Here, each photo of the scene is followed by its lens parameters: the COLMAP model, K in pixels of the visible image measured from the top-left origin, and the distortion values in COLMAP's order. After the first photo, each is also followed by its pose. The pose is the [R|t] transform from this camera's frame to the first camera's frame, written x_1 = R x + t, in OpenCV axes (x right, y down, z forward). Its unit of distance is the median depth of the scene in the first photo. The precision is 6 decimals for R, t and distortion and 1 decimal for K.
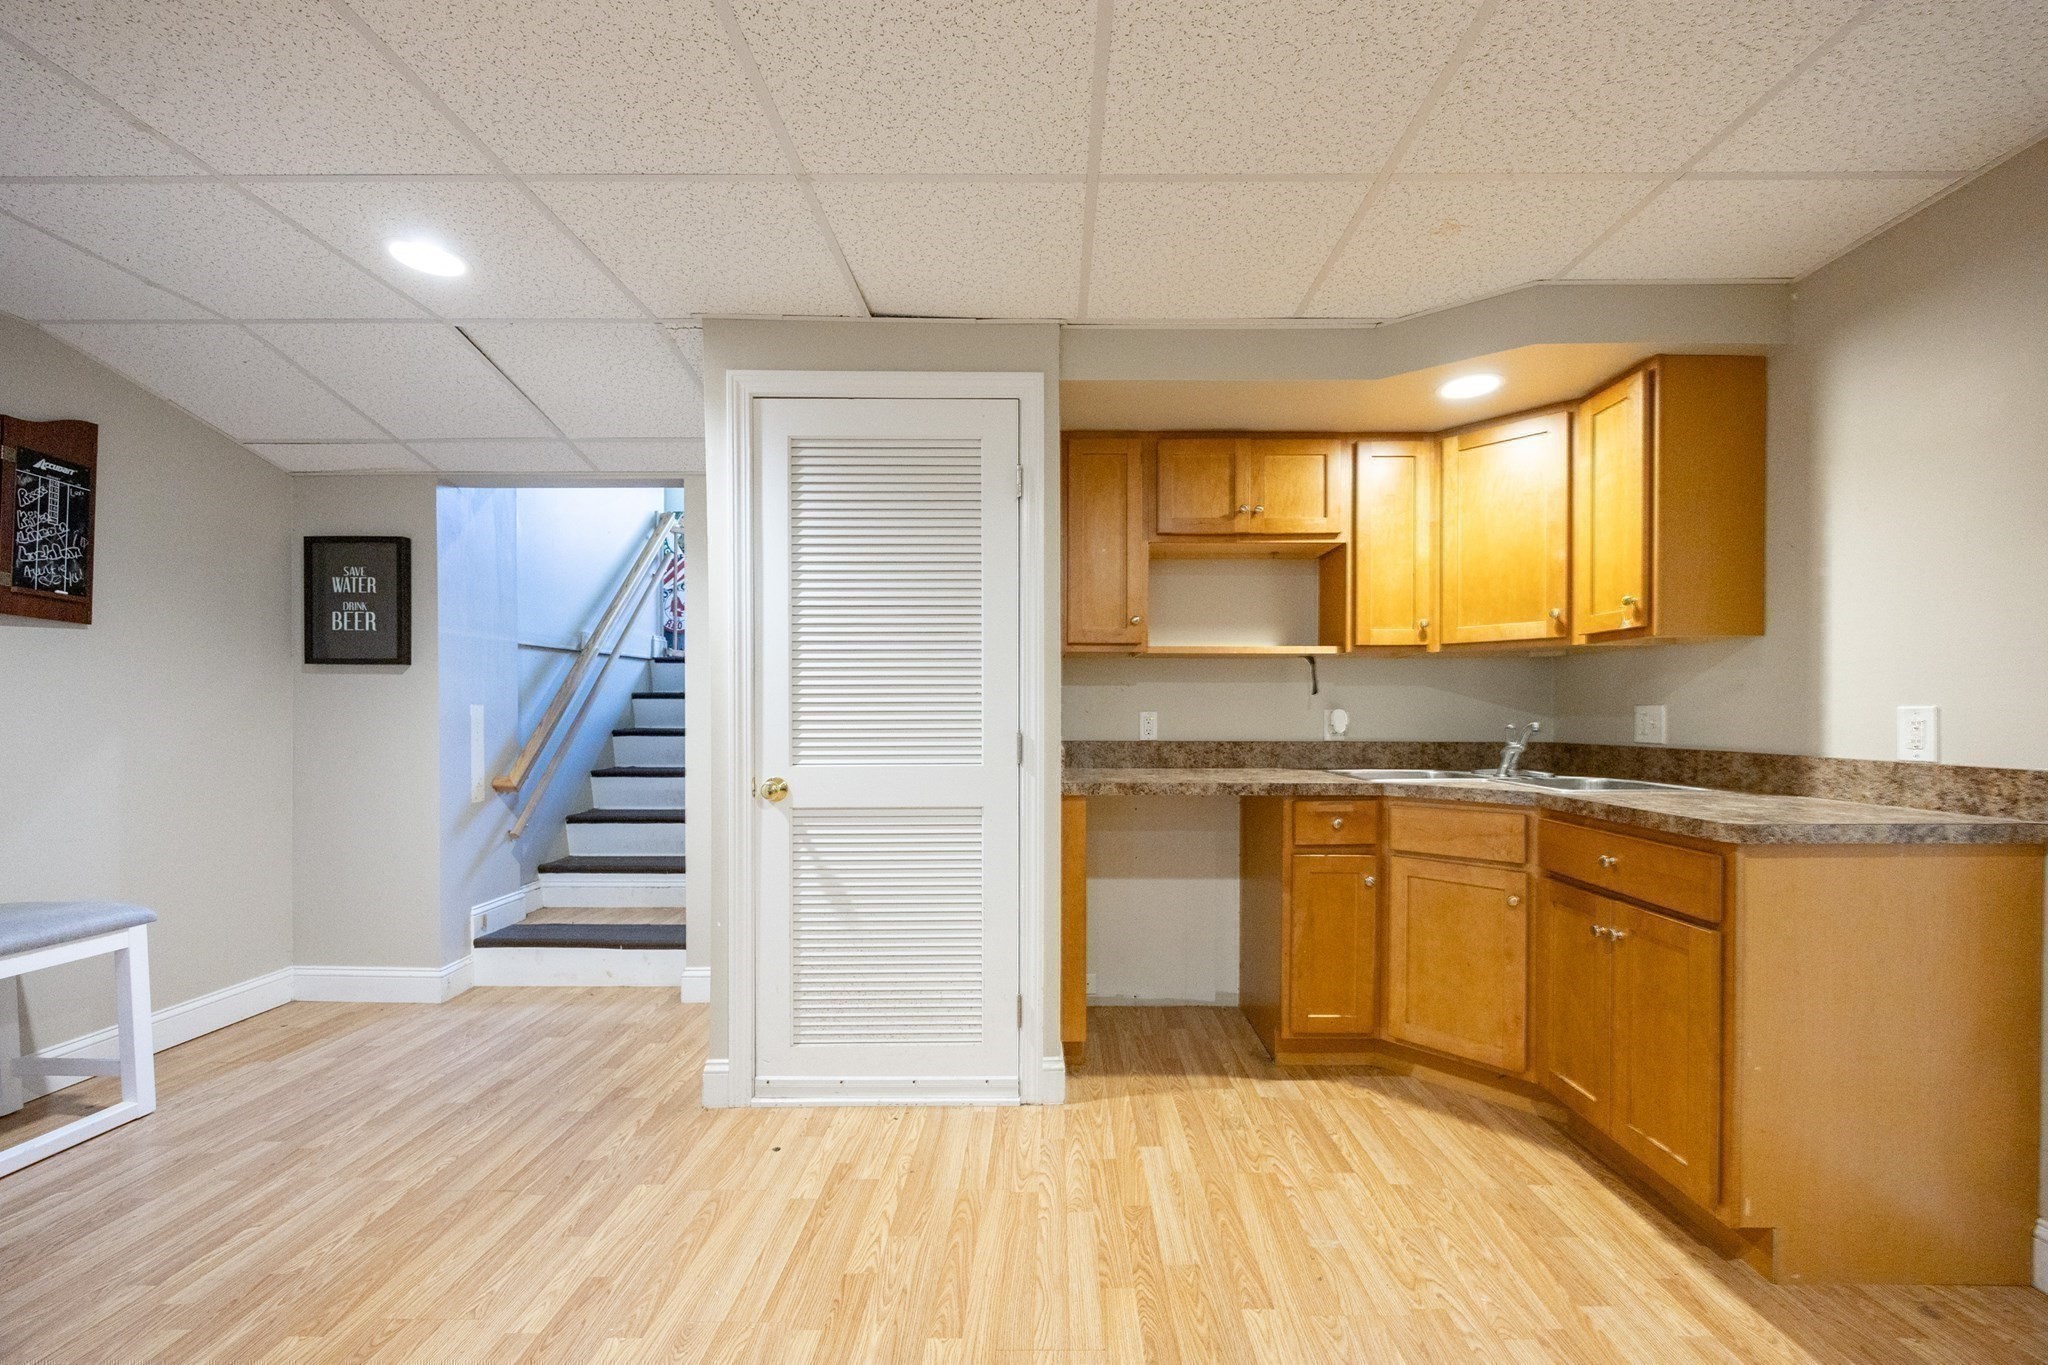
lens RADIAL K [[796.4, 0, 1049.0], [0, 796.4, 717.1], [0, 0, 1]] dist [-0.001005, 0.000048]
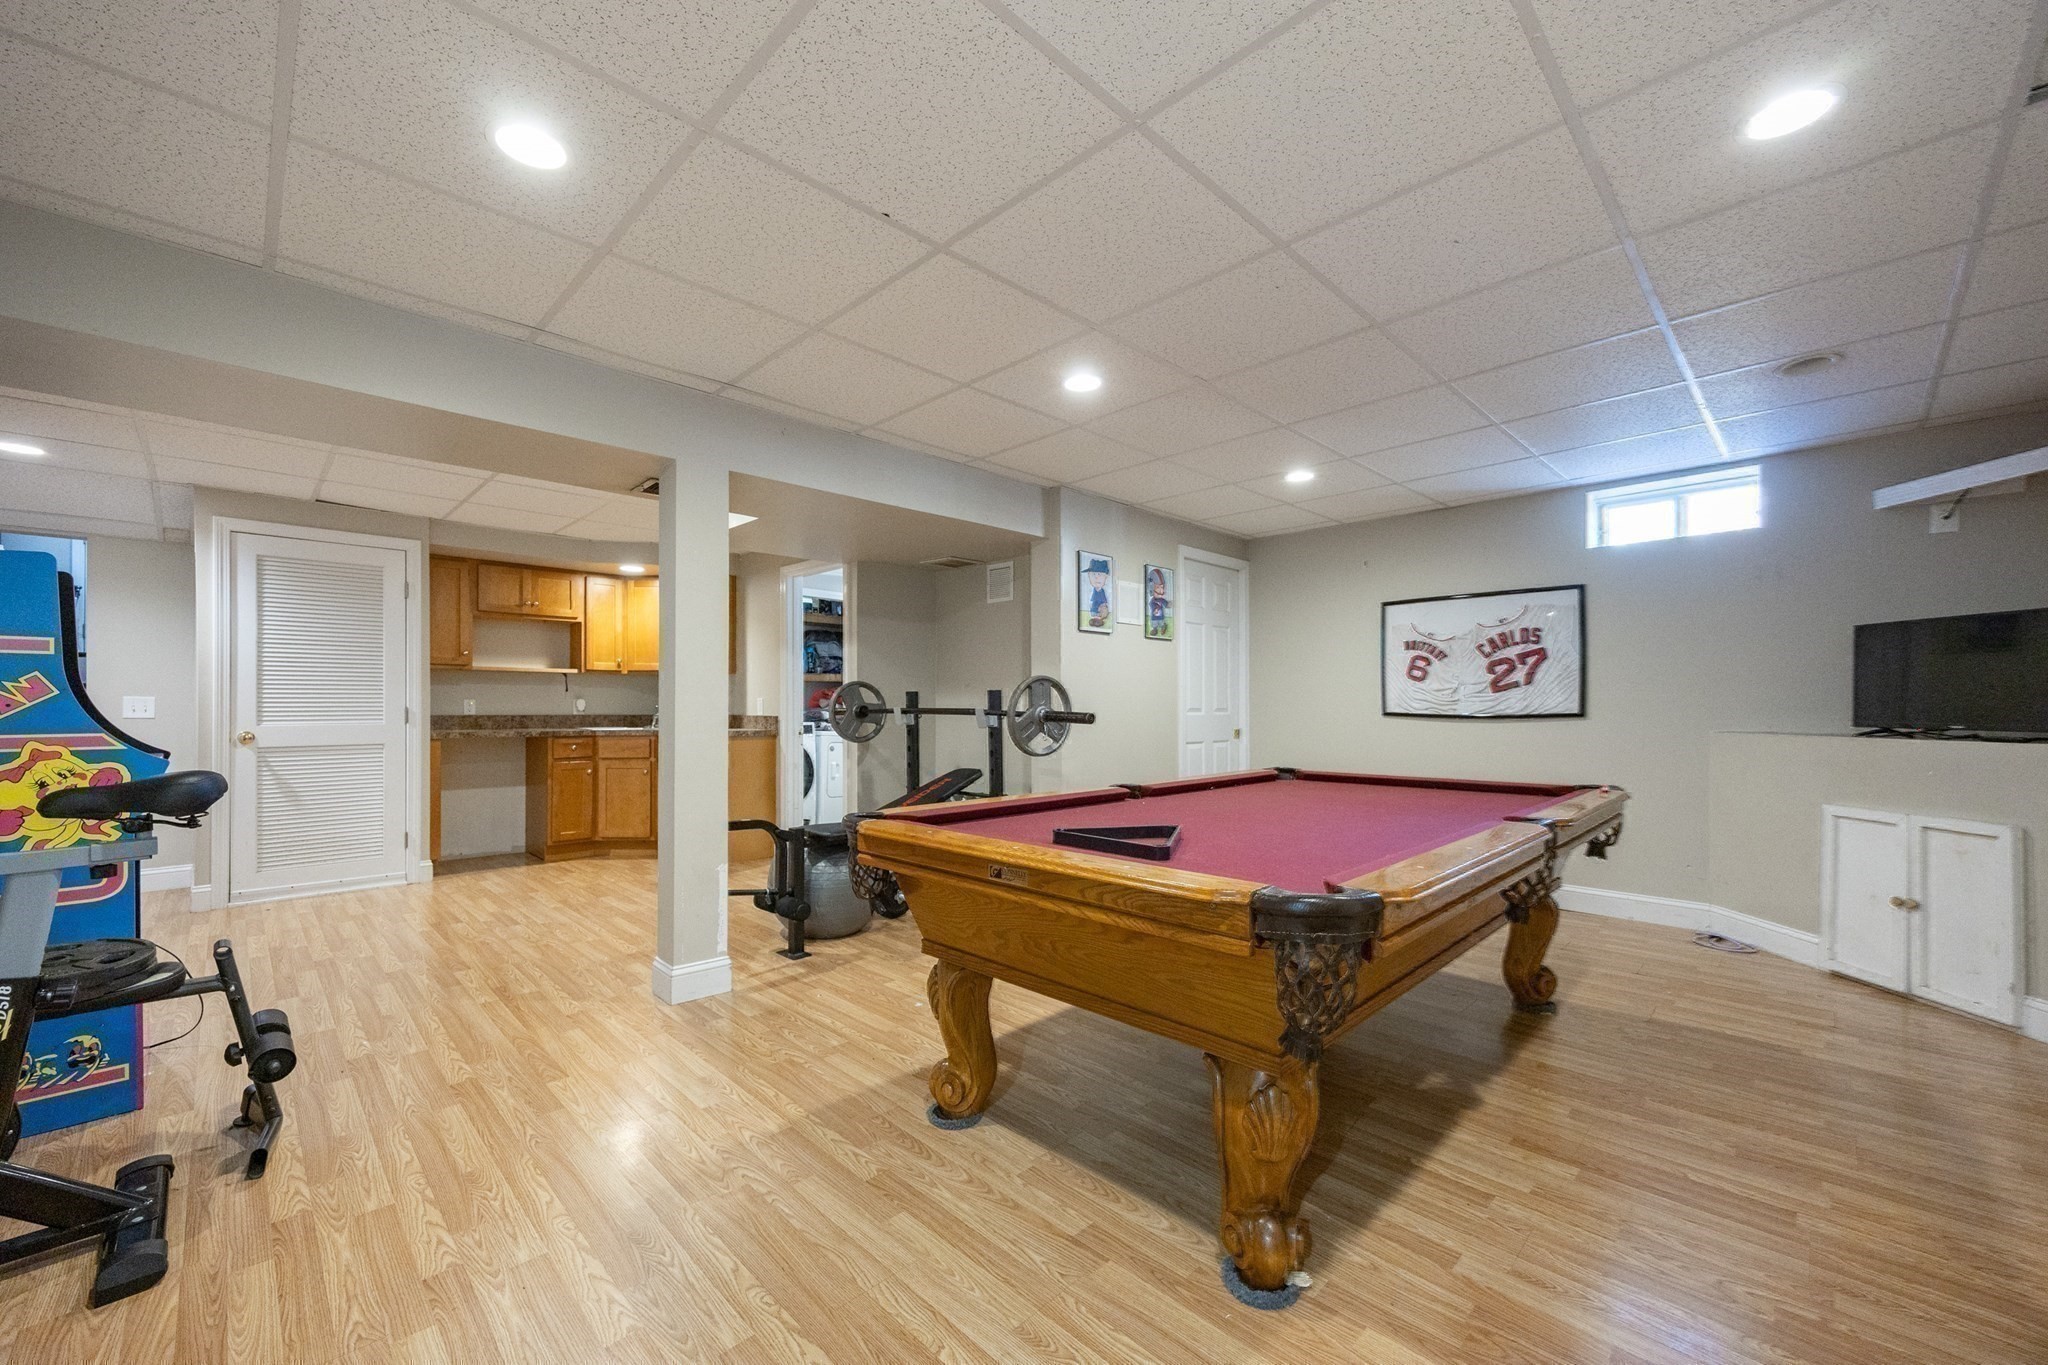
lens RADIAL K [[796.4, 0, 1019.7], [0, 796.4, 708.9], [0, 0, 1]] dist [-0.001005, 0.000048]
pose [[0.703986, -0.001943, 0.710211, -0.371005], [0.005435, 0.999982, -0.002652, 0.034245], [-0.710193, 0.005727, 0.703983, -1.559166]]
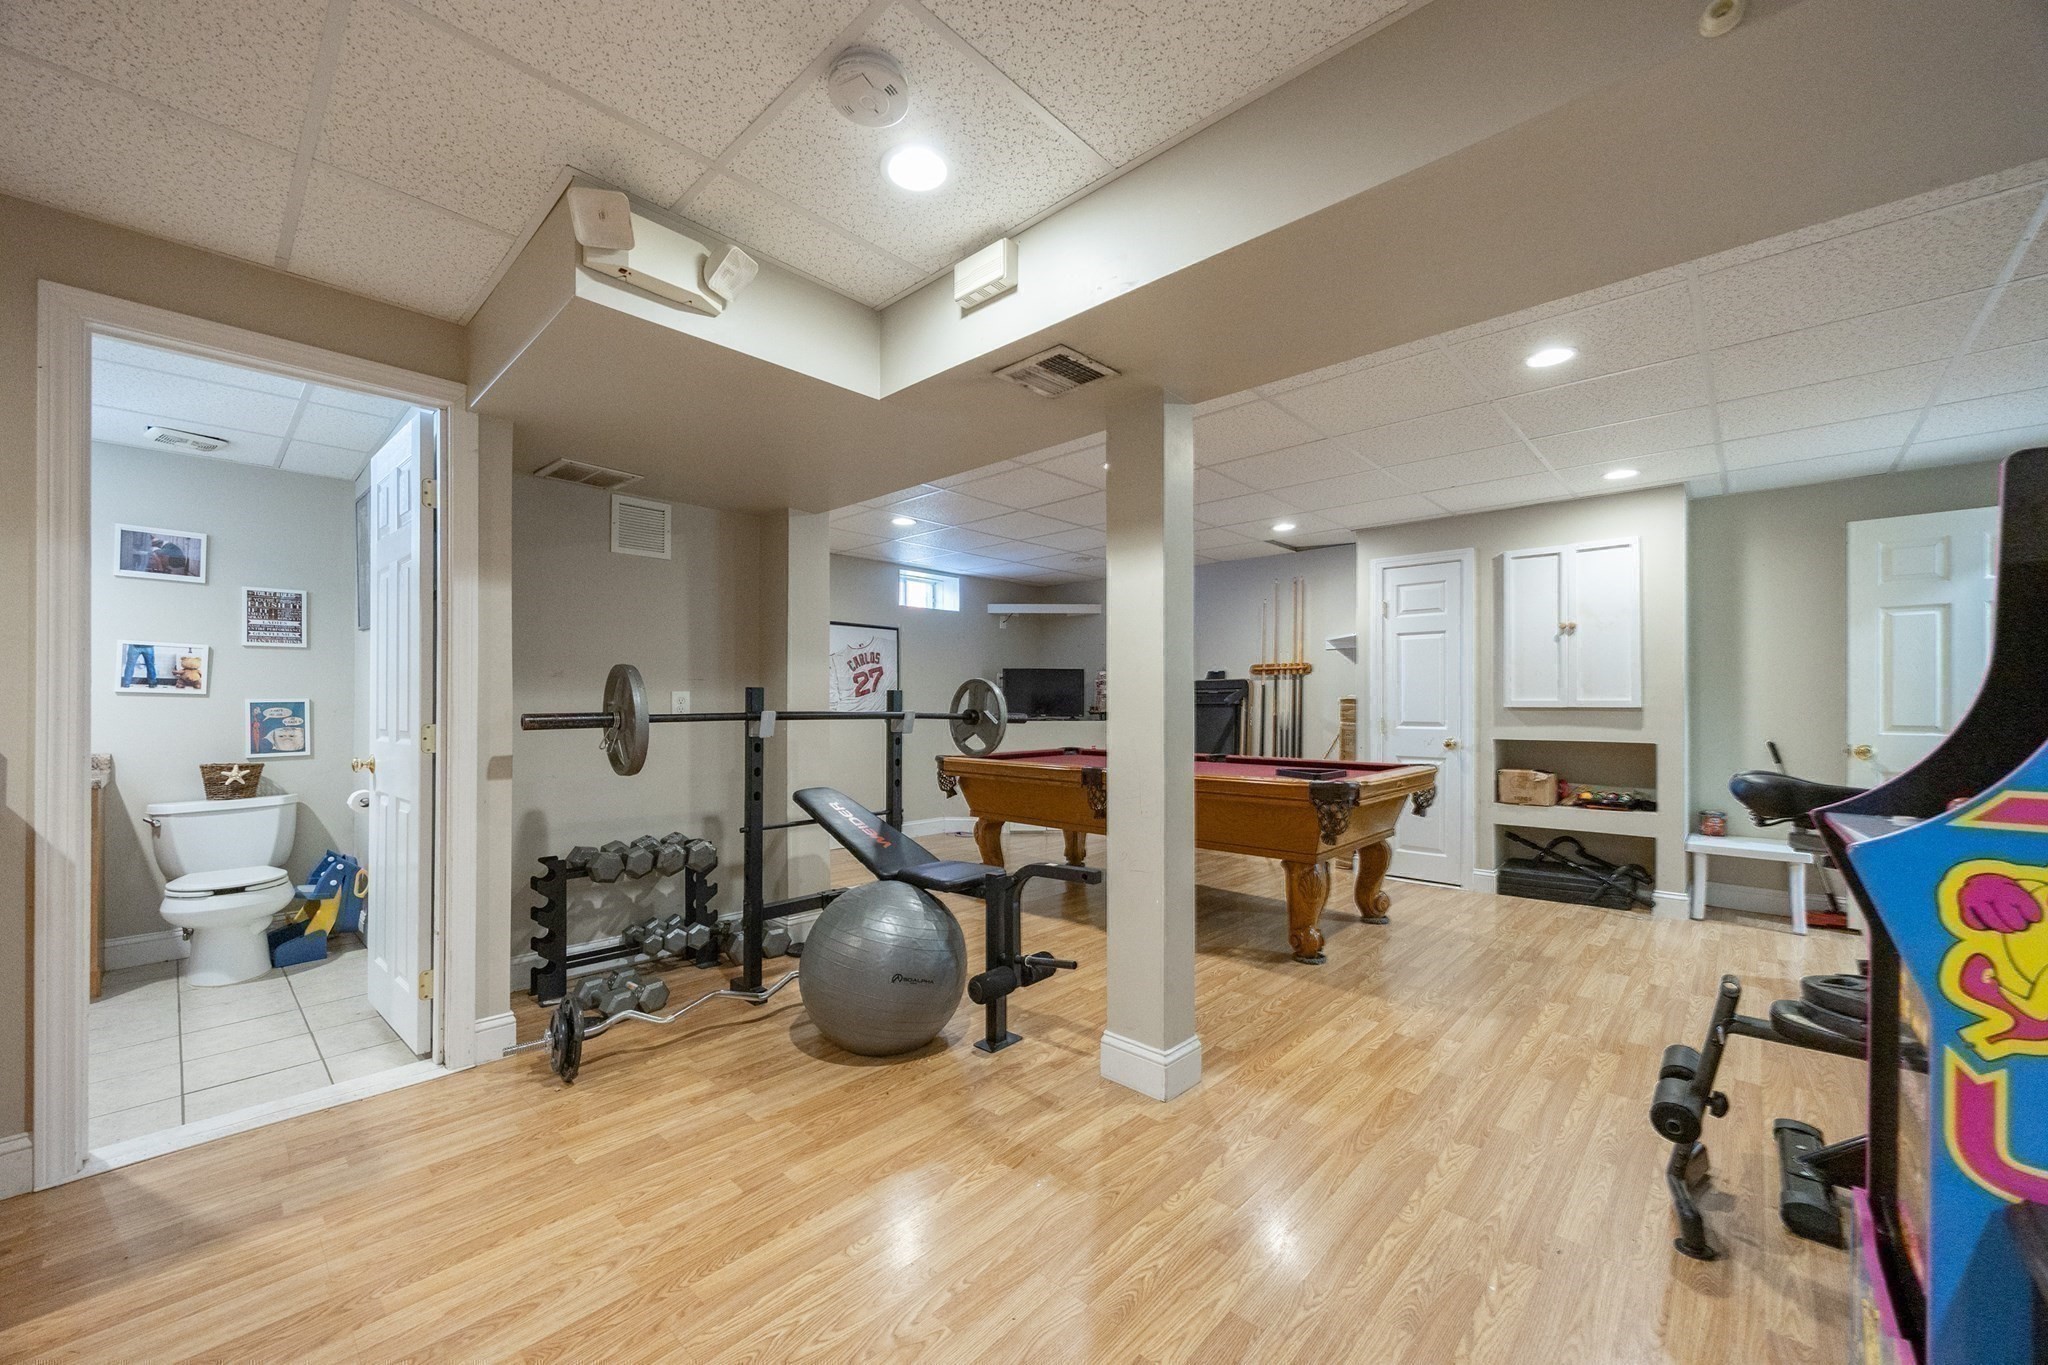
lens RADIAL K [[796.4, 0, 1004.8], [0, 796.4, 700.9], [0, 0, 1]] dist [-0.001005, 0.000048]
pose [[-0.729151, 0.003128, 0.684346, -0.382841], [0.007237, 0.999969, 0.003140, 0.006010], [-0.684315, 0.007242, -0.729151, 0.559569]]
